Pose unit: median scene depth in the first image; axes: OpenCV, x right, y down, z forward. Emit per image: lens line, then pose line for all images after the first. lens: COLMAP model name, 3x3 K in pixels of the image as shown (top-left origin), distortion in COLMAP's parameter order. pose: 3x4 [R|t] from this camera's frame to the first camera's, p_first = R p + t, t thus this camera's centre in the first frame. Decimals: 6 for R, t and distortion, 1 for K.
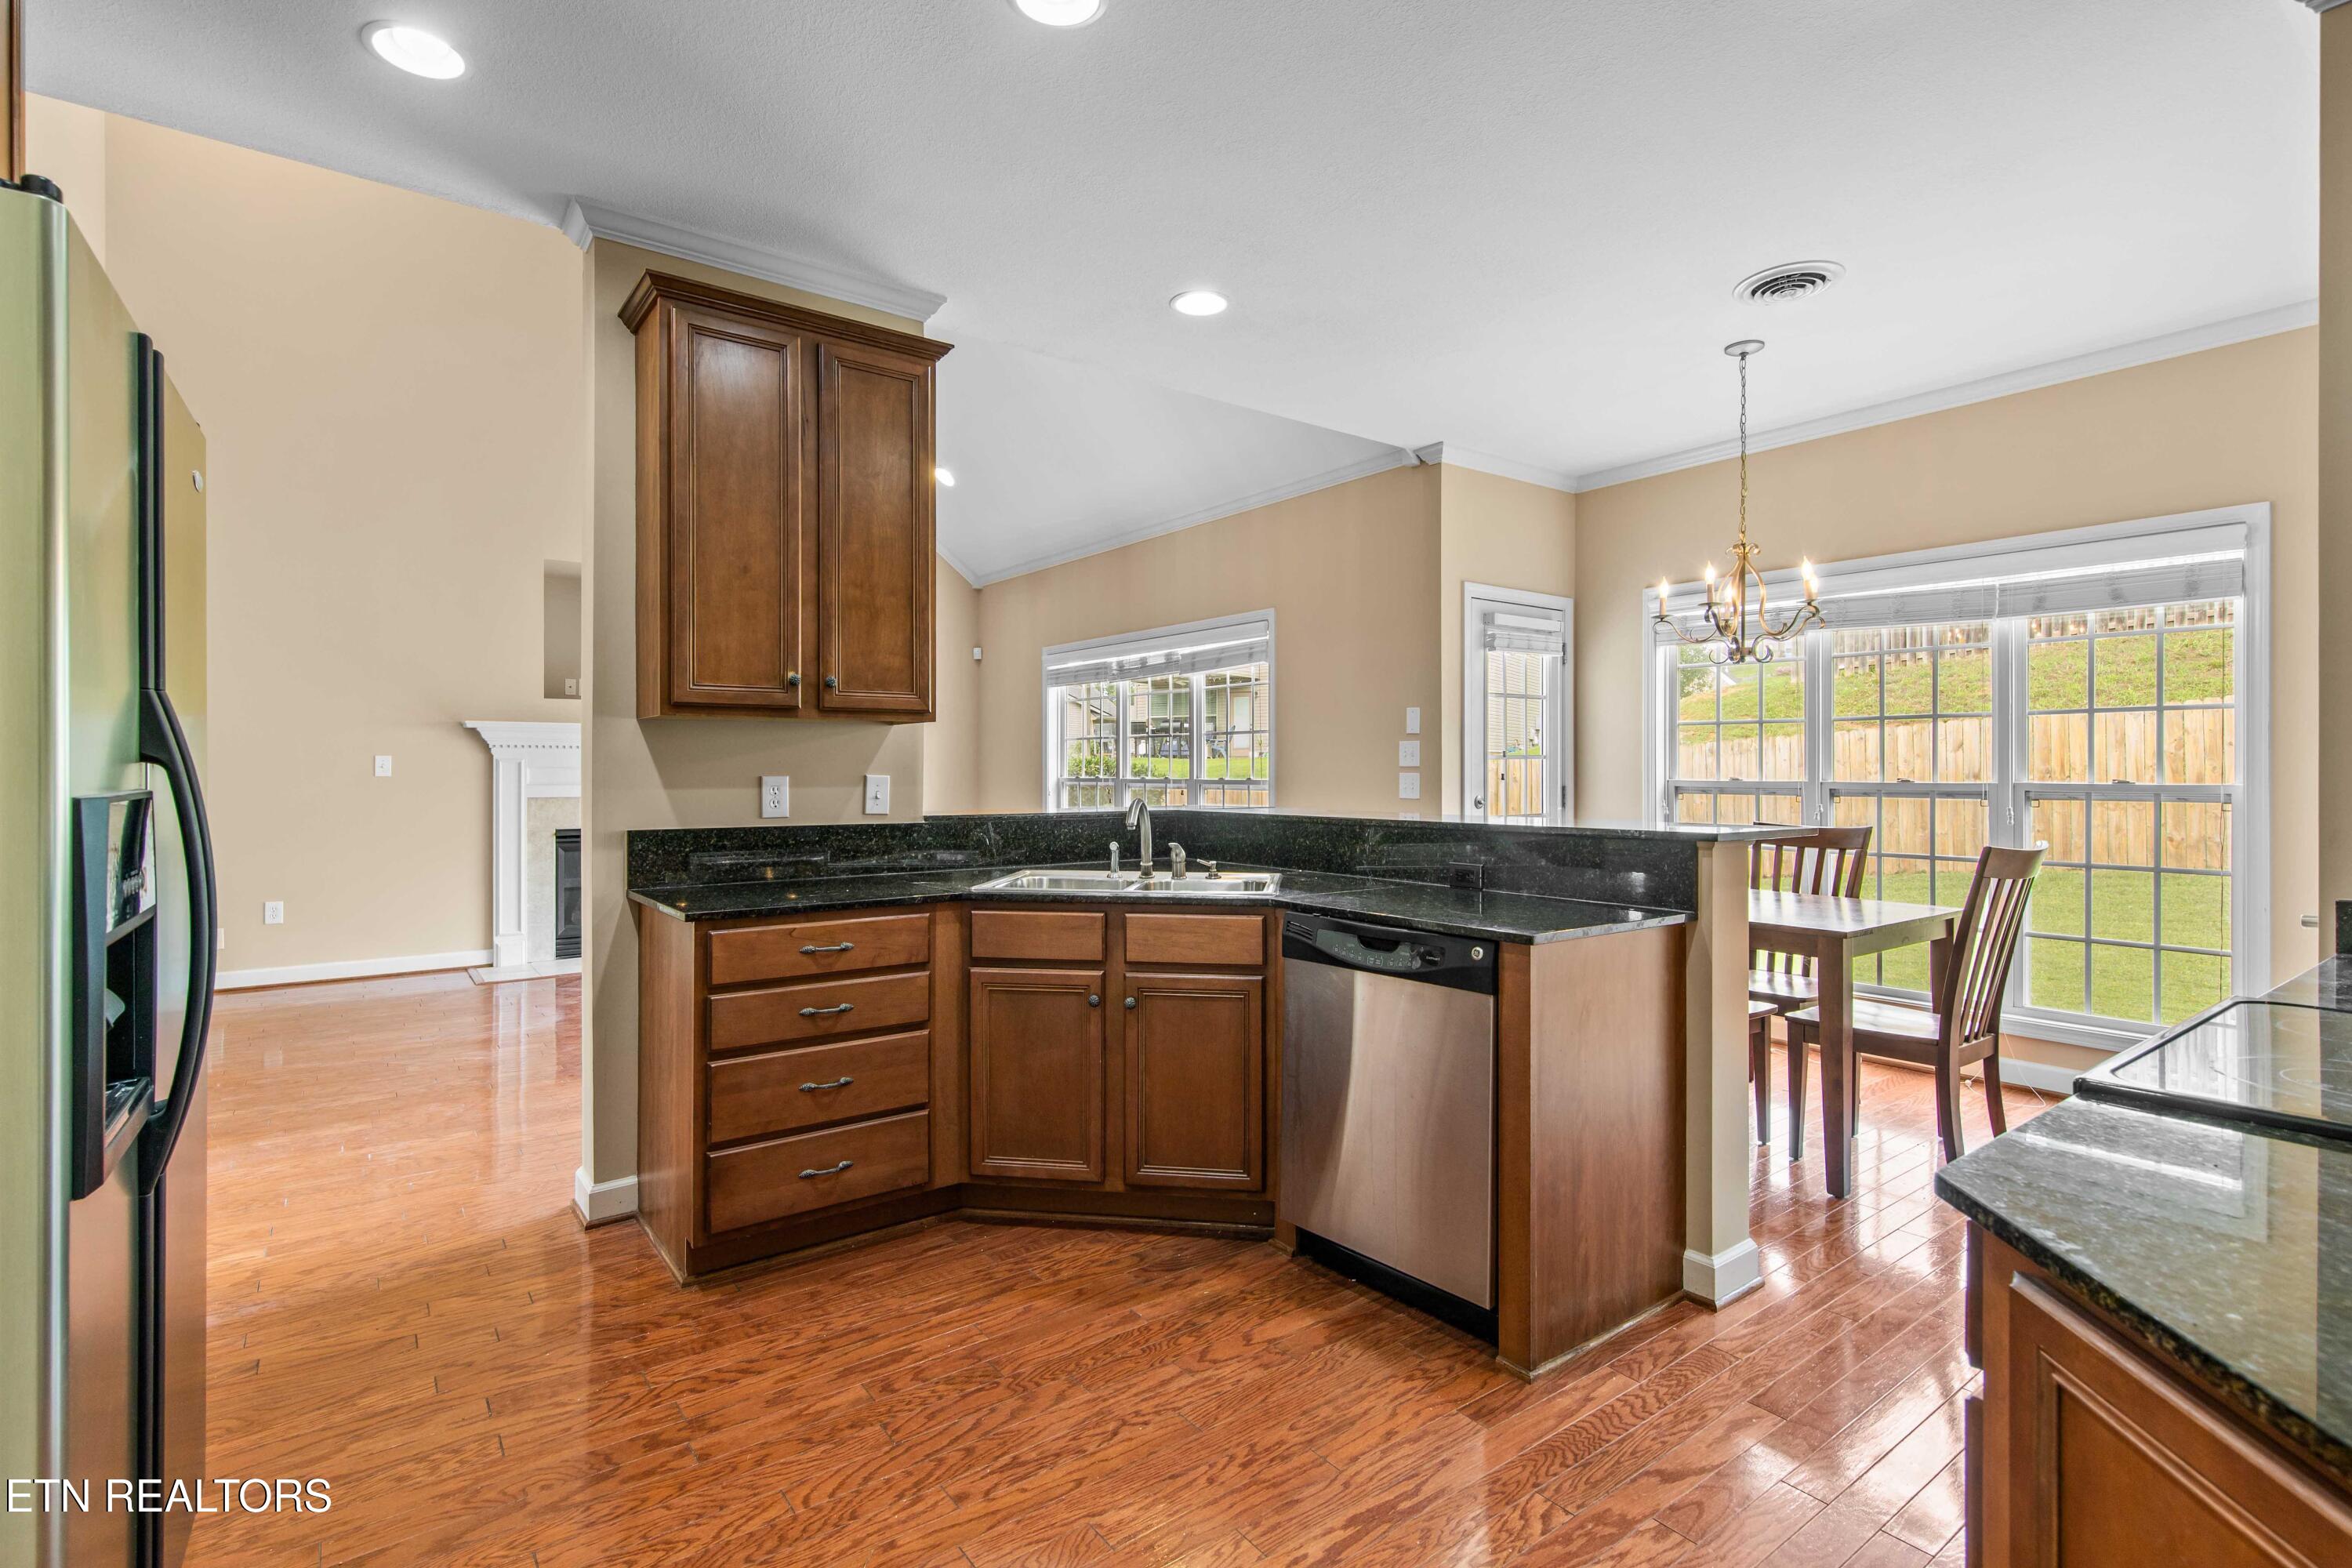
lens RADIAL K [[1093.6, 0, 1161.4], [0, 1093.6, 772.7], [0, 0, 1]] dist [0.001217, 0.000230]
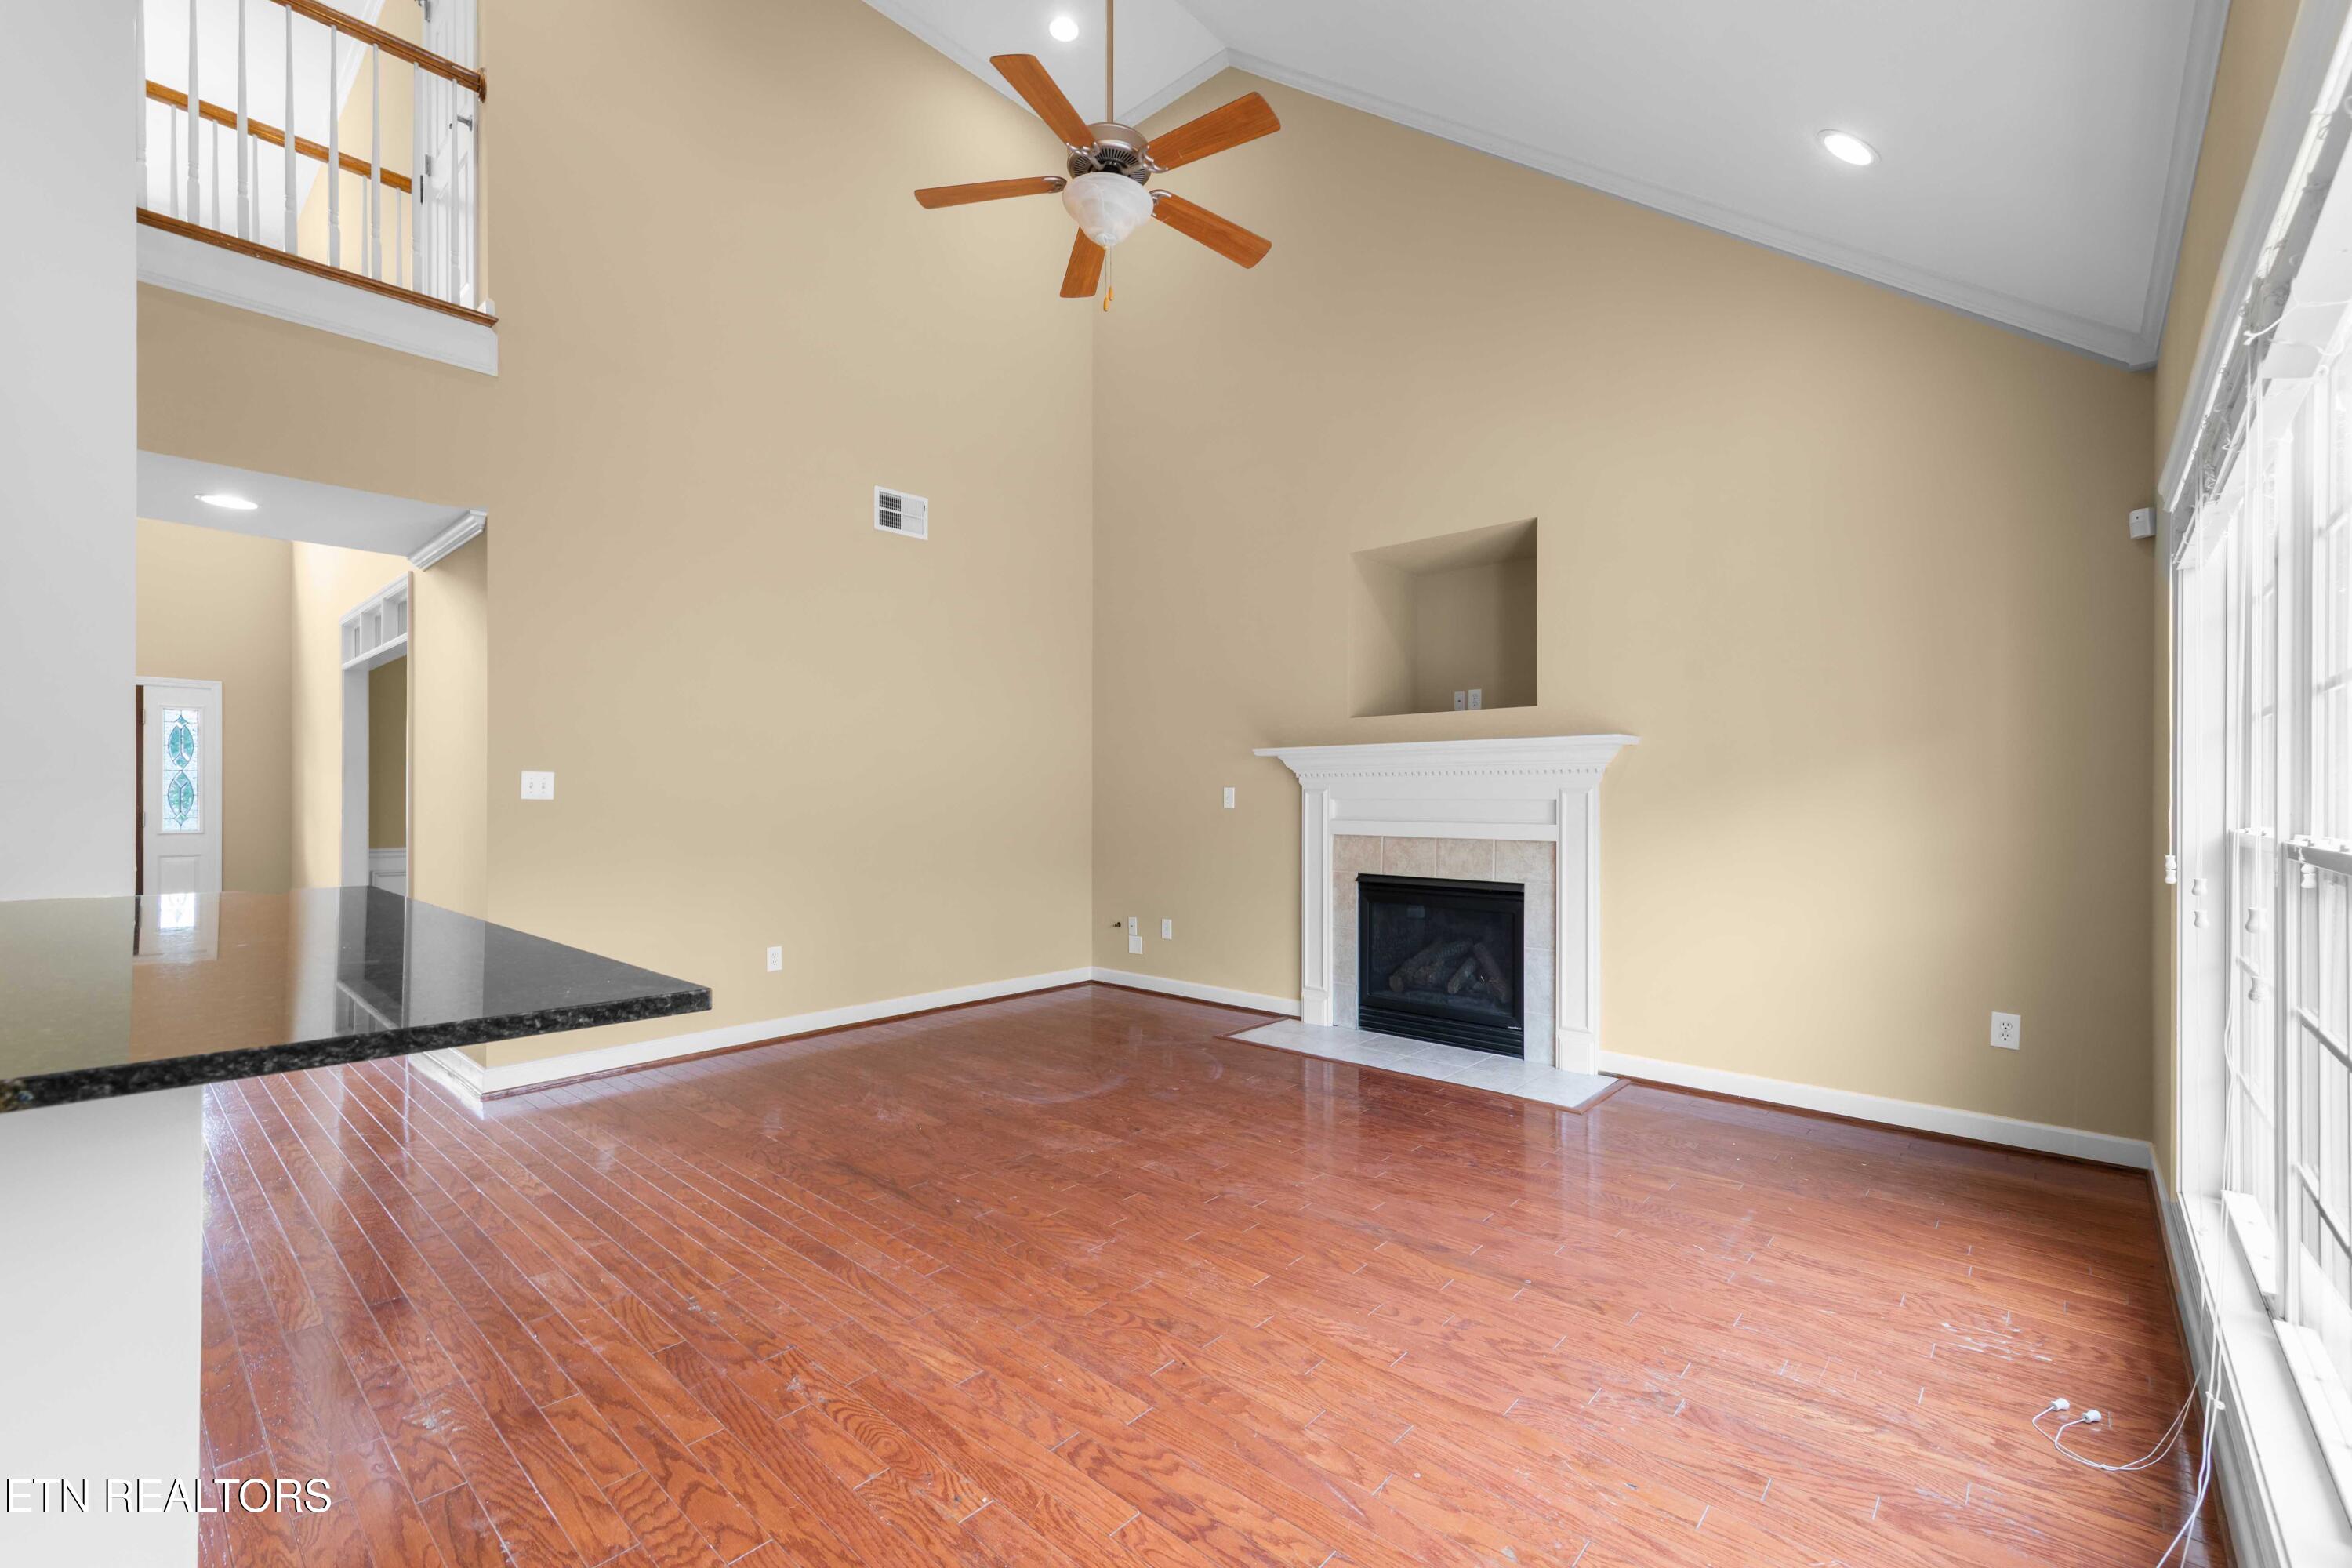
lens RADIAL K [[987.9, 0, 1184.5], [0, 987.9, 798.7], [0, 0, 1]] dist [0.004430, -0.000558]
pose [[0.209298, 0.000712, -0.977852, 0.344186], [-0.005956, 0.999982, -0.000547, -0.009254], [0.977834, 0.005938, 0.209299, 1.553779]]
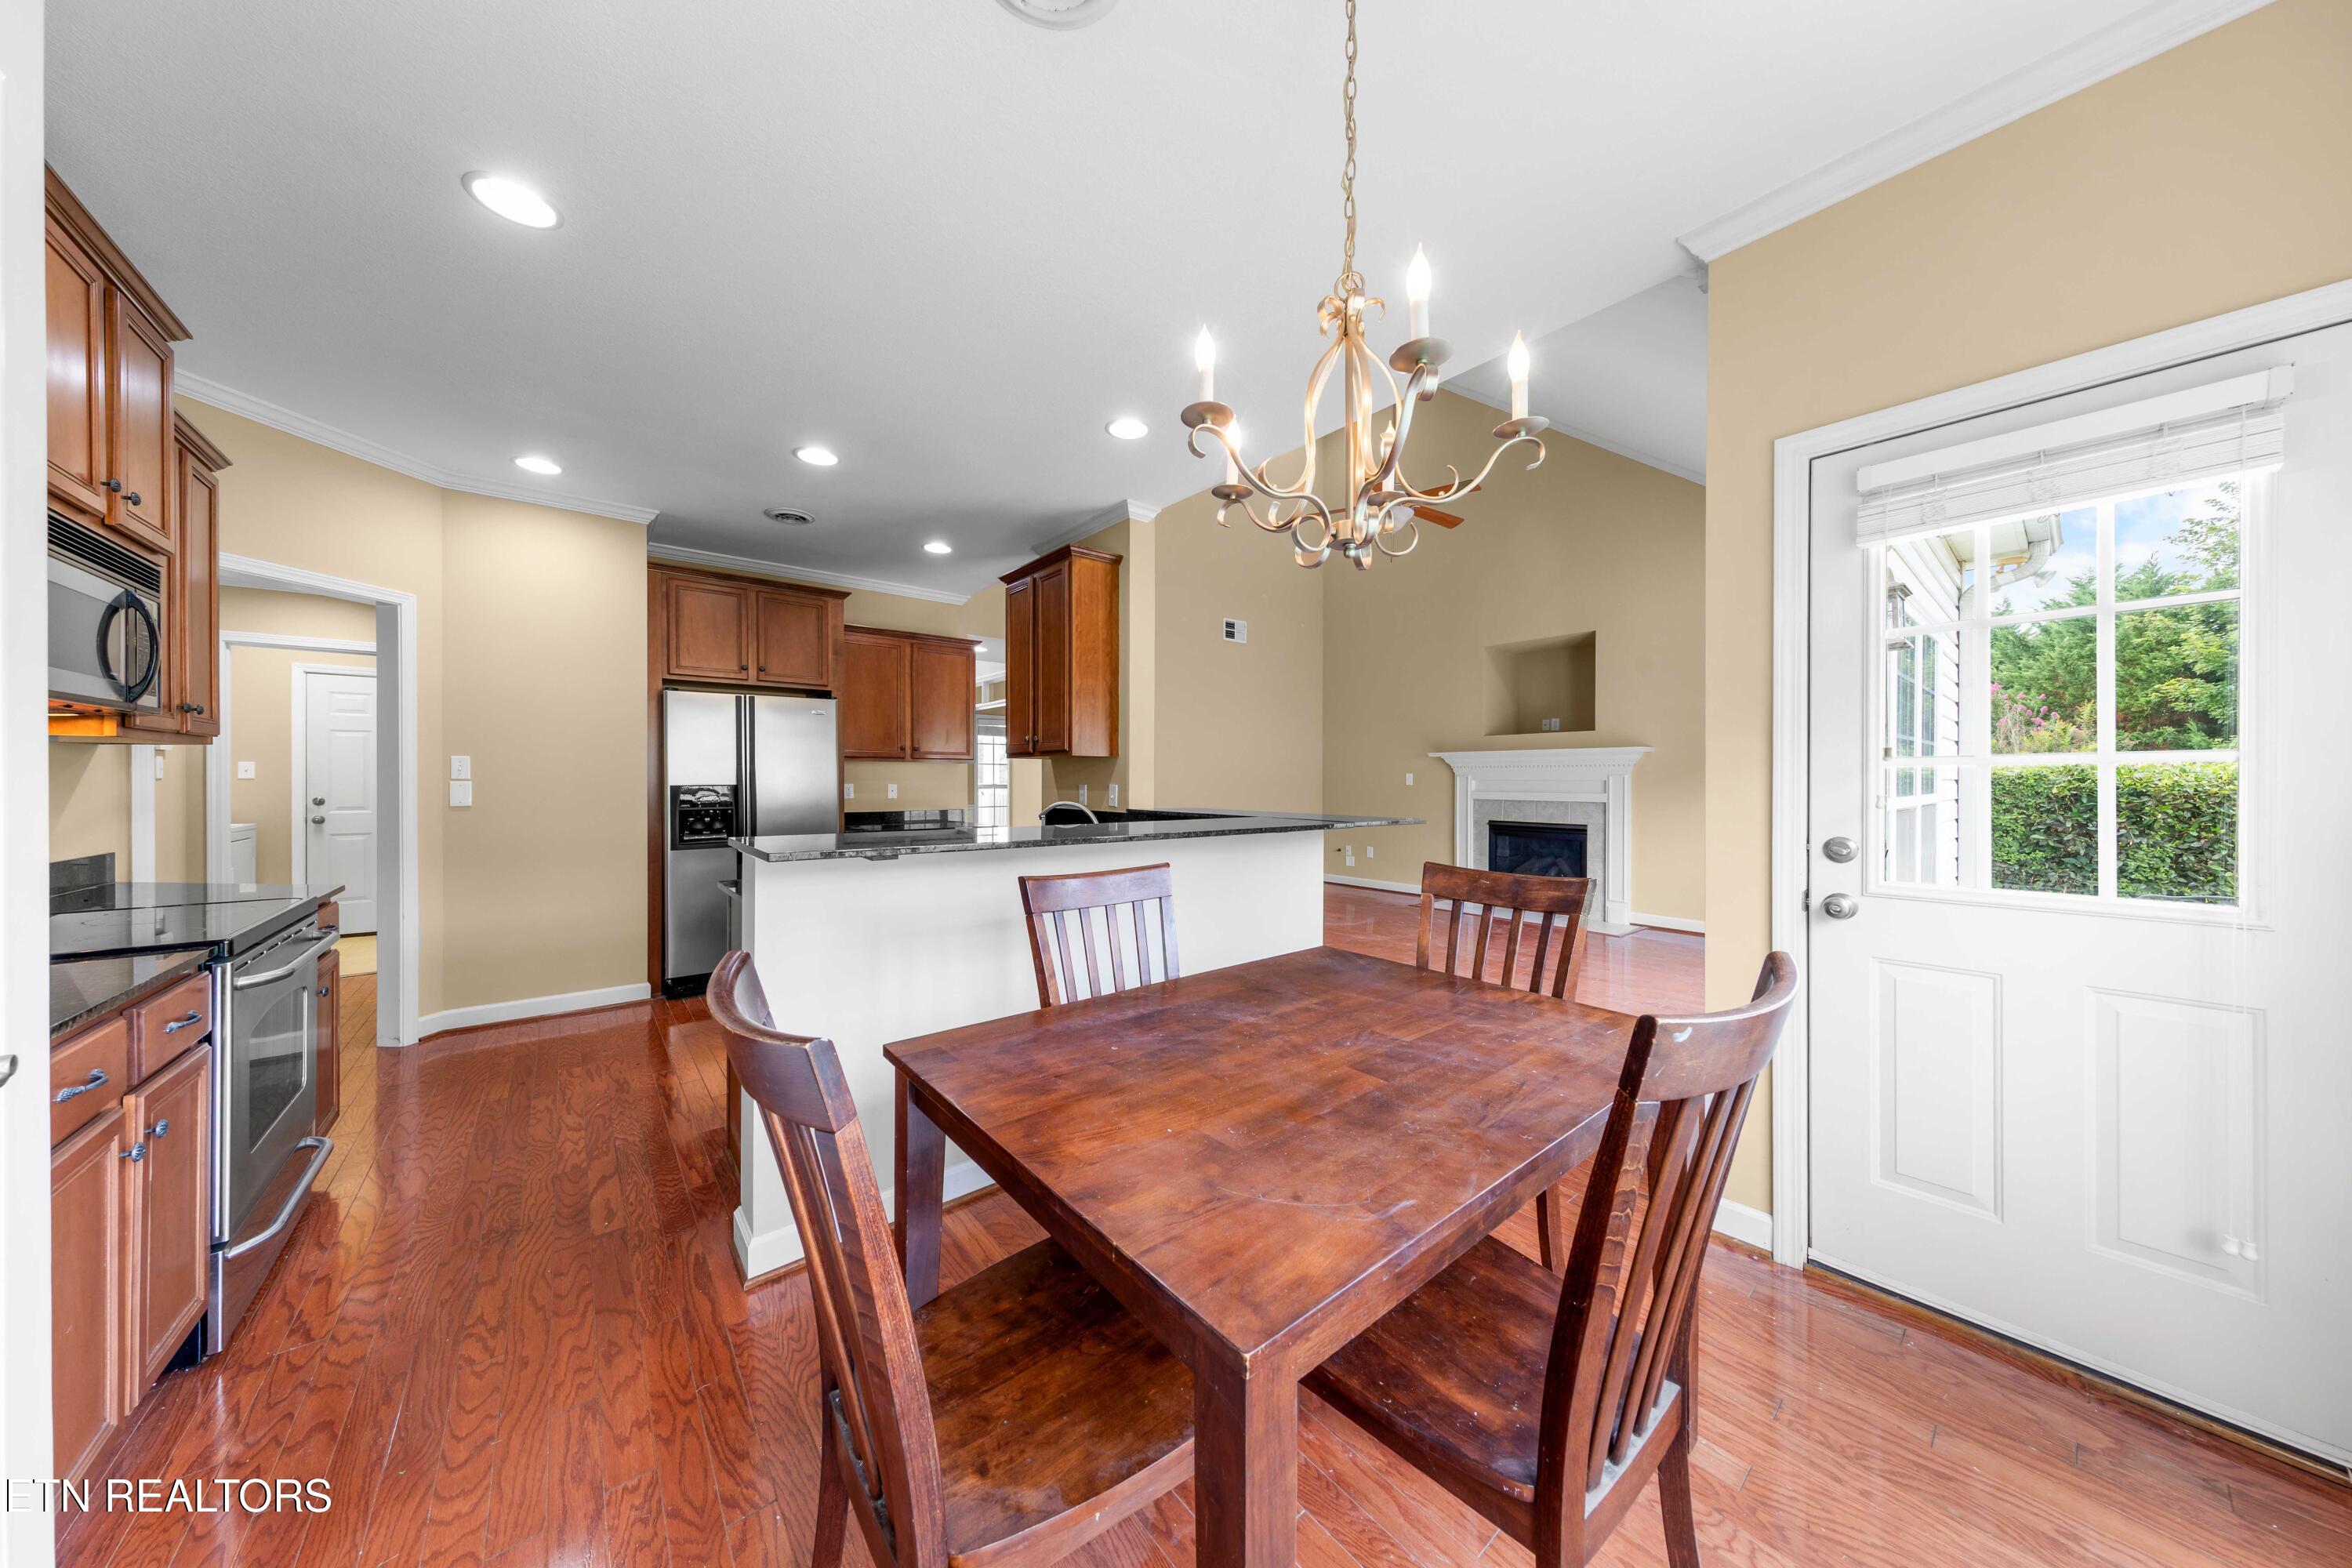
lens RADIAL K [[730.8, 0, 1175.4], [0, 730.8, 784.5], [0, 0, 1]] dist [-0.000191, -0.000018]
pose [[0.062542, 0.006972, -0.998018, 0.984868], [-0.005646, 0.999962, 0.006631, -0.007397], [0.998026, 0.005220, 0.062579, 1.074641]]
